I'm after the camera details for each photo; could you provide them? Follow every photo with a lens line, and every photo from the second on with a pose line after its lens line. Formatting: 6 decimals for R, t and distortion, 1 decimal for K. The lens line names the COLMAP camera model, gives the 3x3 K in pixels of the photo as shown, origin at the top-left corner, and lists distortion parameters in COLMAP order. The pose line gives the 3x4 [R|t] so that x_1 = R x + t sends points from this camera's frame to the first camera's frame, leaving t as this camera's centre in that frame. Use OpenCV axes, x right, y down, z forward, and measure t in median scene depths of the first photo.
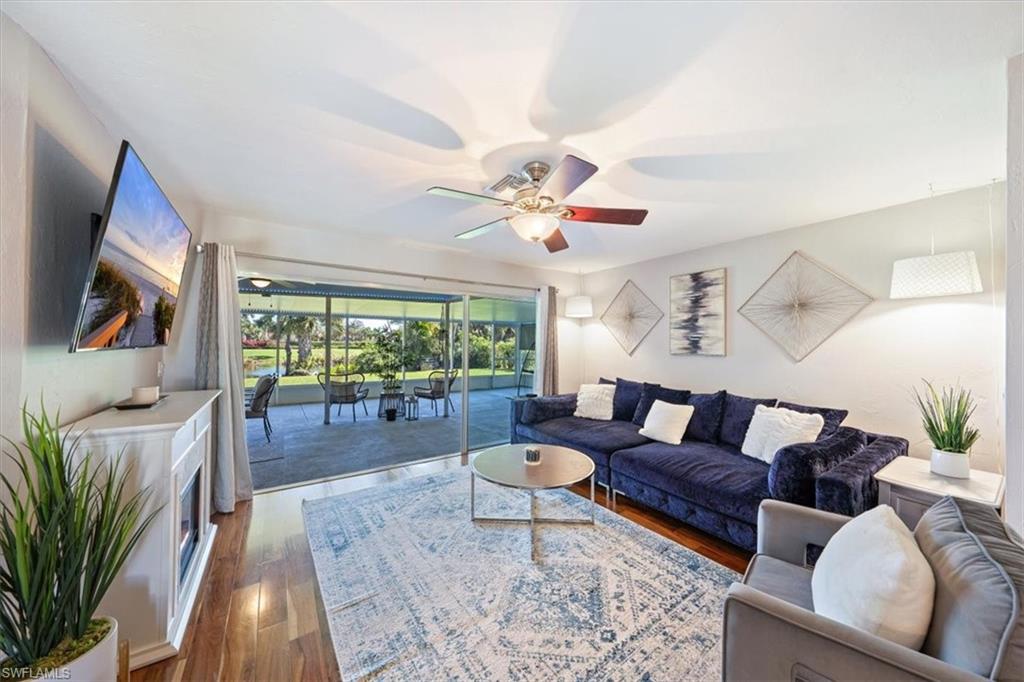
lens RADIAL K [[348.4, 0, 514.5], [0, 348.4, 342.5], [0, 0, 1]] dist [-0.001266, -0.000029]
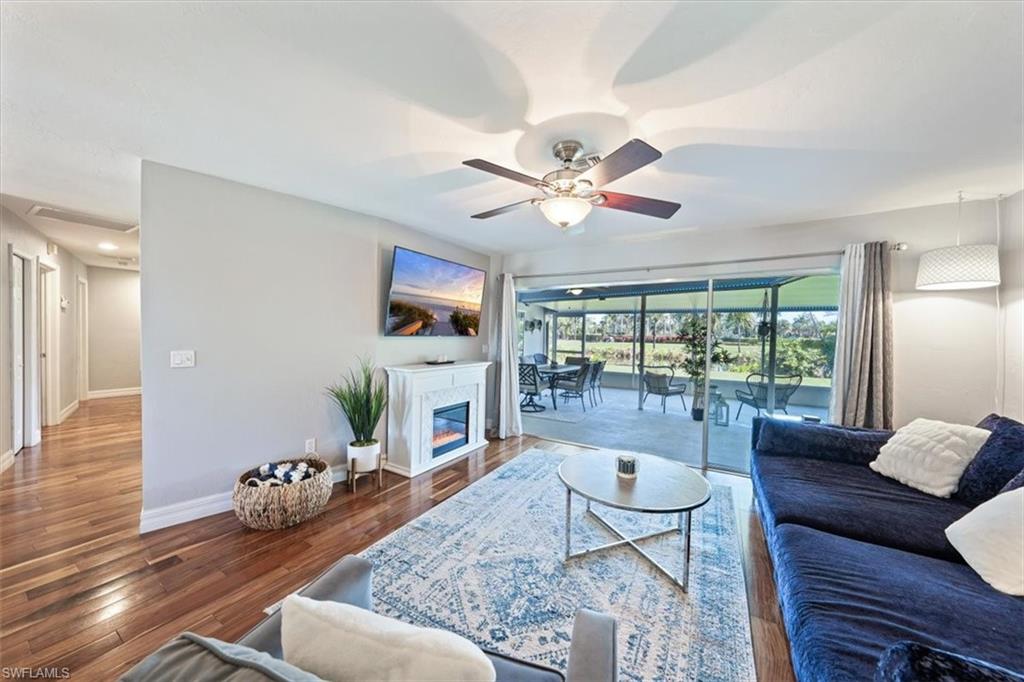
lens RADIAL K [[348.4, 0, 515.6], [0, 348.4, 343.1], [0, 0, 1]] dist [-0.001266, -0.000029]
pose [[0.420755, 0.023078, -0.906881, 0.498901], [-0.012621, 0.999729, 0.019586, 0.005844], [0.907087, 0.003205, 0.420932, 0.275110]]
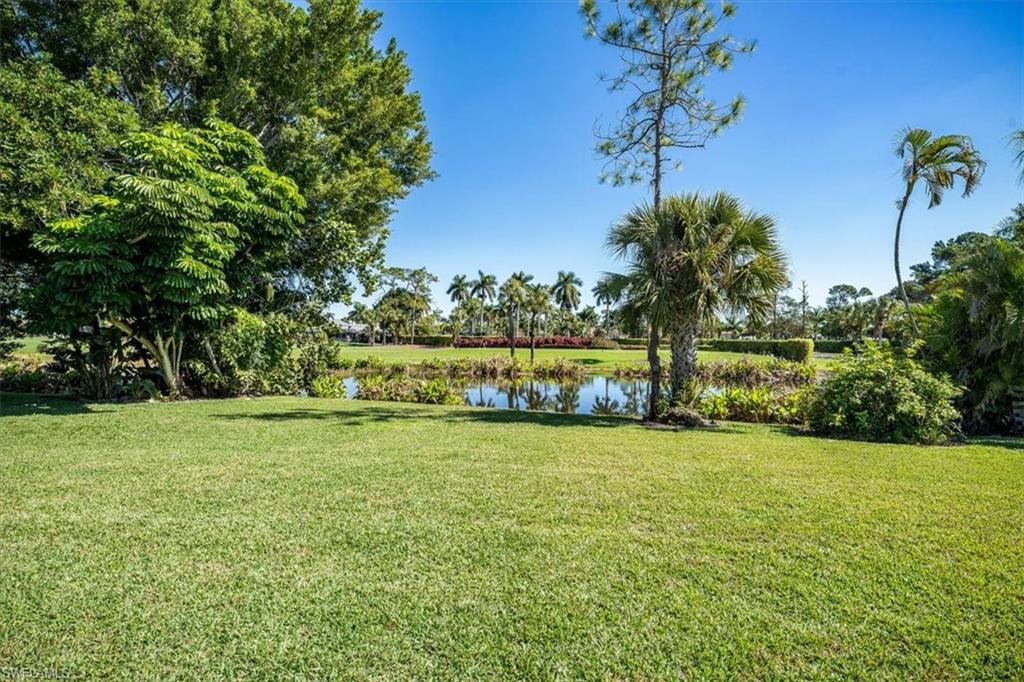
lens RADIAL K [[474.5, 0, 510.5], [0, 474.5, 339.7], [0, 0, 1]] dist [-0.004280, -0.000768]
pose [[0.712300, 0.000066, -0.701875, -1.949674], [0.000738, 0.999999, 0.000843, -0.037842], [0.701875, -0.001118, 0.712300, 2.410119]]
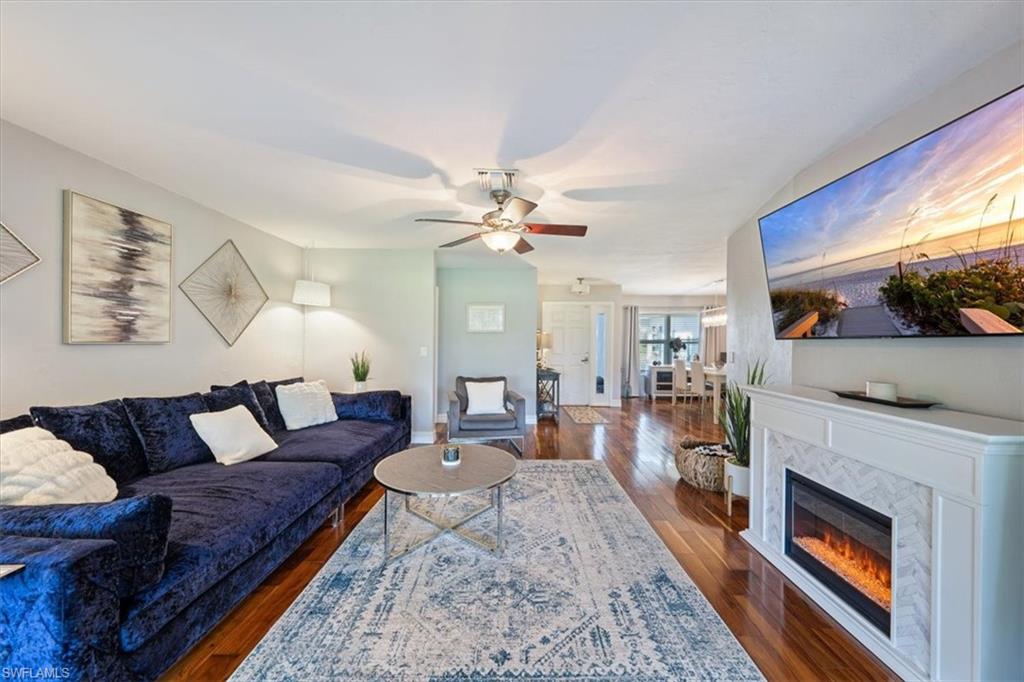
lens RADIAL K [[356.9, 0, 514.9], [0, 356.9, 339.5], [0, 0, 1]] dist [0.001376, -0.000470]
pose [[-0.815814, -0.014641, 0.578130, -0.430821], [-0.018004, 0.999838, -0.000085, 0.017156], [-0.578035, -0.010478, -0.815945, 1.173151]]
